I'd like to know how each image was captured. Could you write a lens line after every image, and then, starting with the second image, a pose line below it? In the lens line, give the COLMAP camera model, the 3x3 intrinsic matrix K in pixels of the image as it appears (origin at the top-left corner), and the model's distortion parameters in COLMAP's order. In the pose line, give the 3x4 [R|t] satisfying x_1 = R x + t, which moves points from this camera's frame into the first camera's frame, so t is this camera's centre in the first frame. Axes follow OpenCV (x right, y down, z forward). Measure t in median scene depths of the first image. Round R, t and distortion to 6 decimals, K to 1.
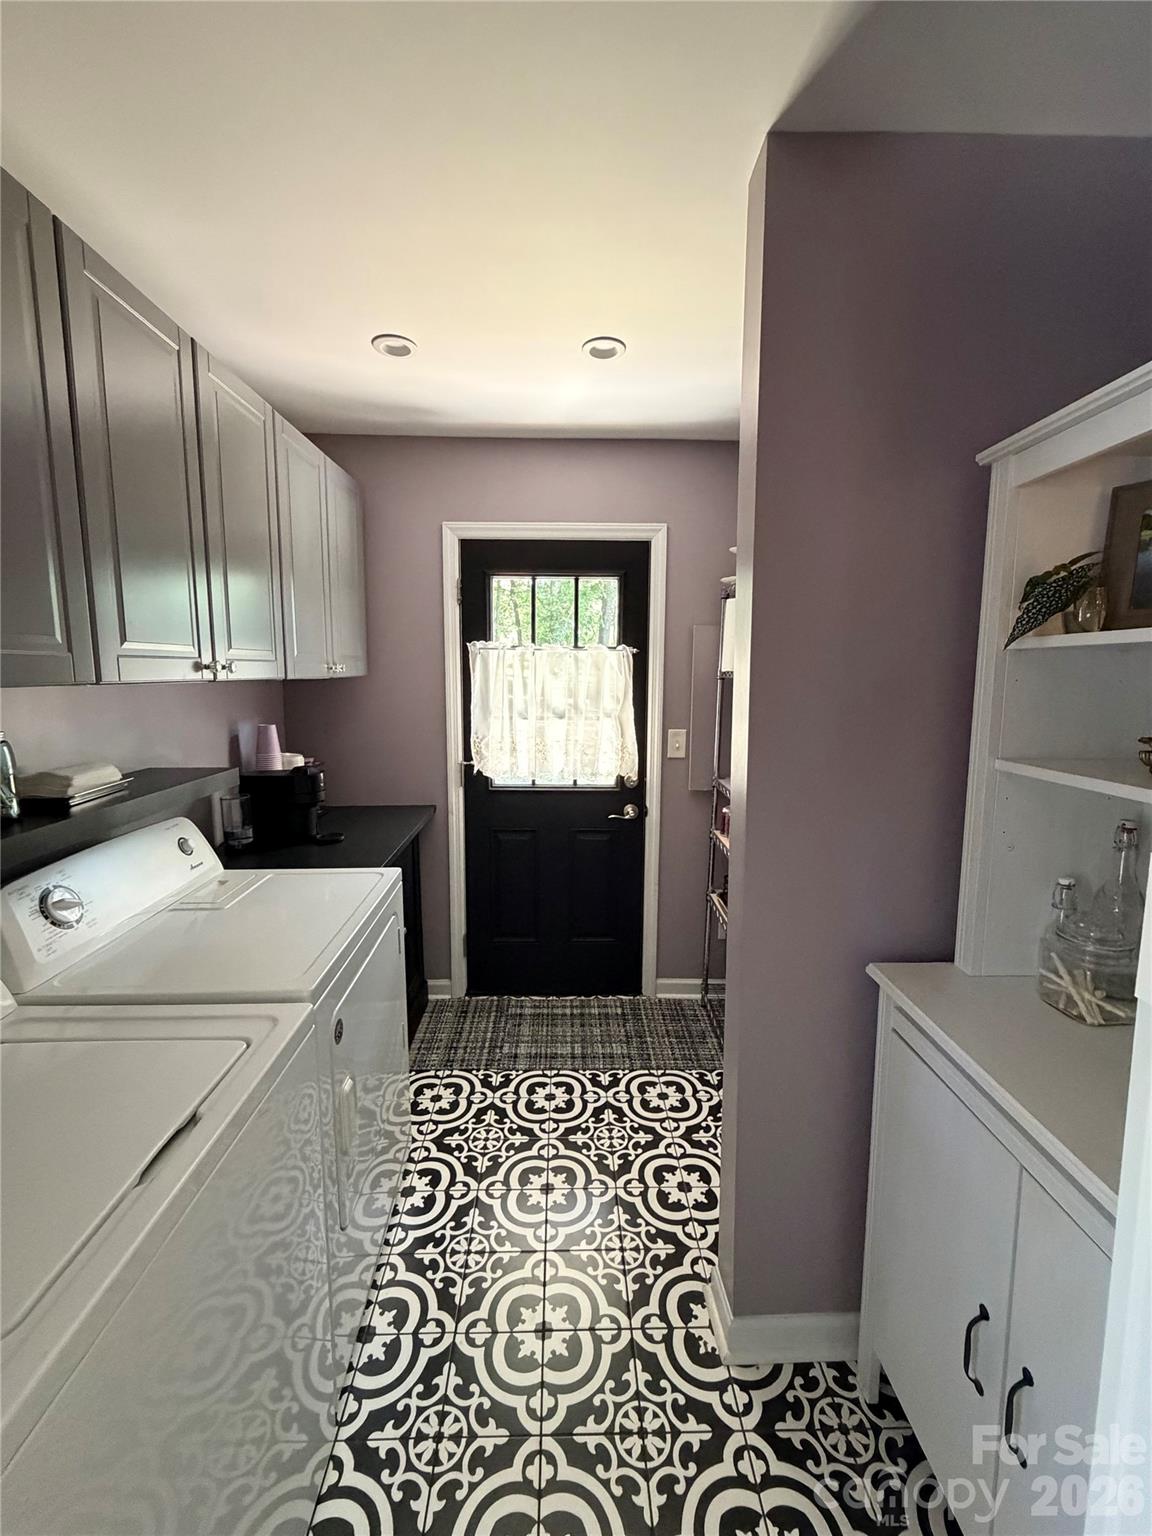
lens RADIAL K [[615.0, 0, 576.8], [0, 615.0, 762.5], [0, 0, 1]] dist [0.000560, 0.000153]
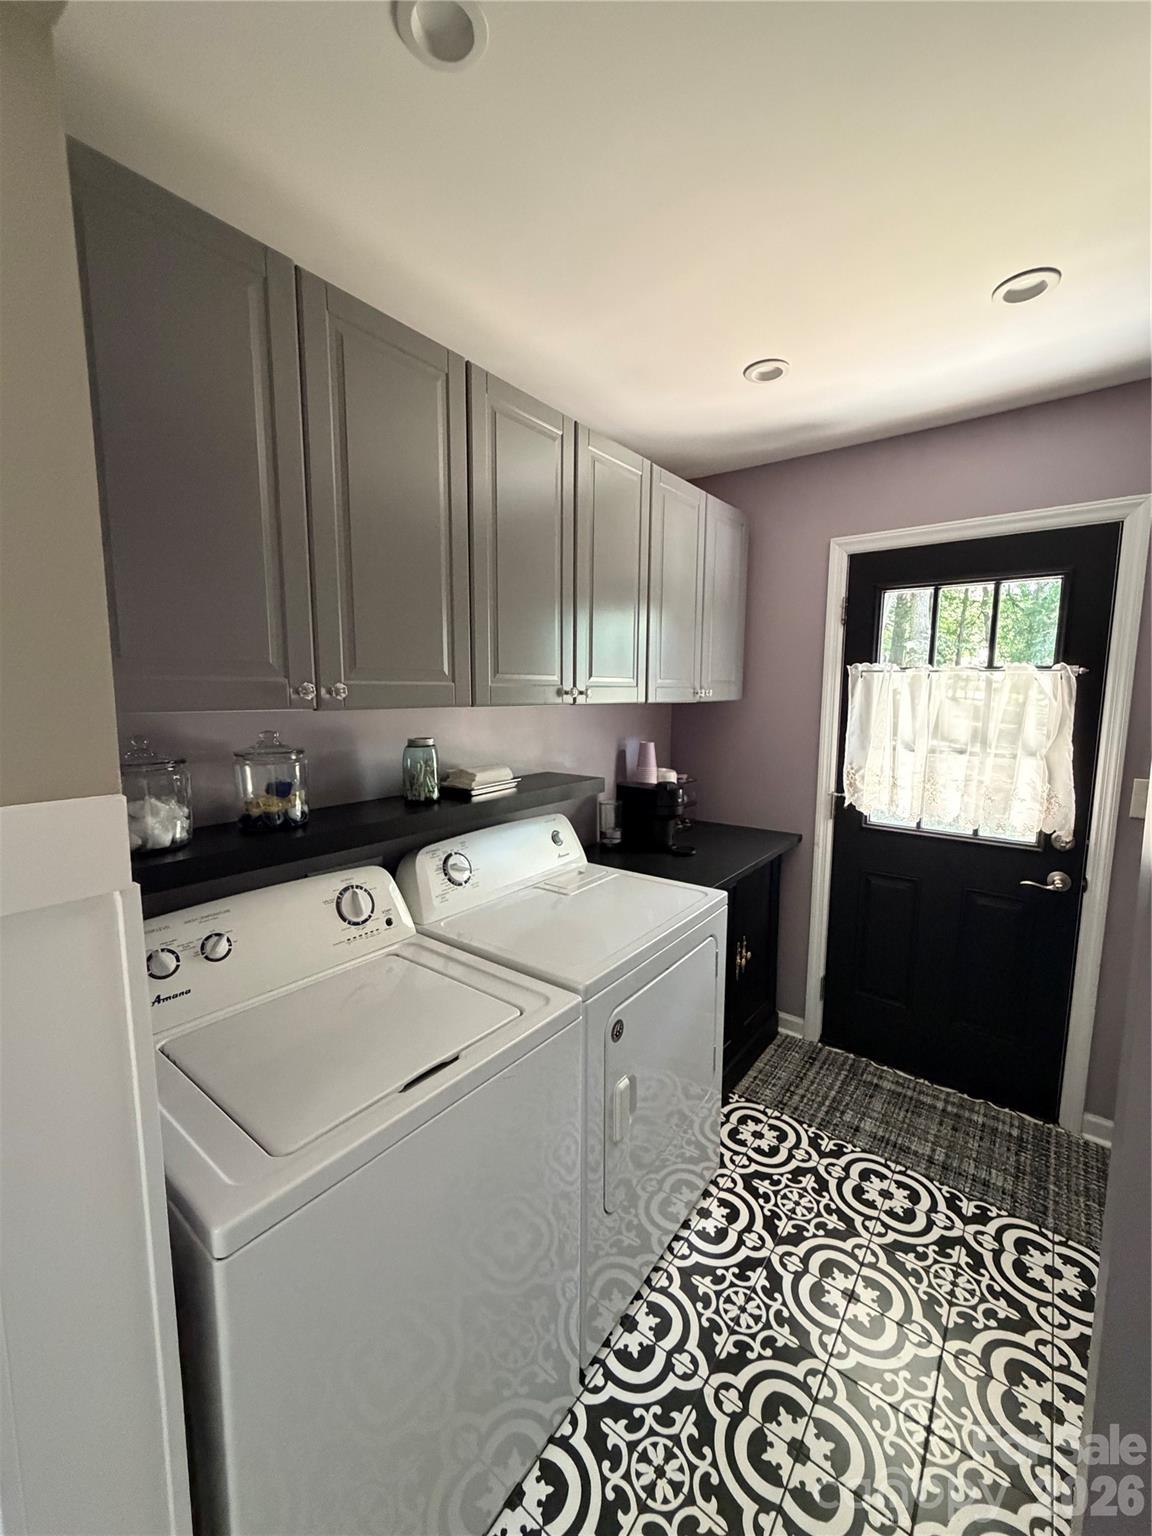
lens RADIAL K [[601.8, 0, 600.9], [0, 601.8, 773.0], [0, 0, 1]] dist [0.000447, 0.000239]
pose [[0.784470, 0.085463, -0.614249, 0.113565], [-0.095056, 0.995325, 0.017087, -0.015603], [0.612838, 0.044984, 0.788927, 0.073552]]
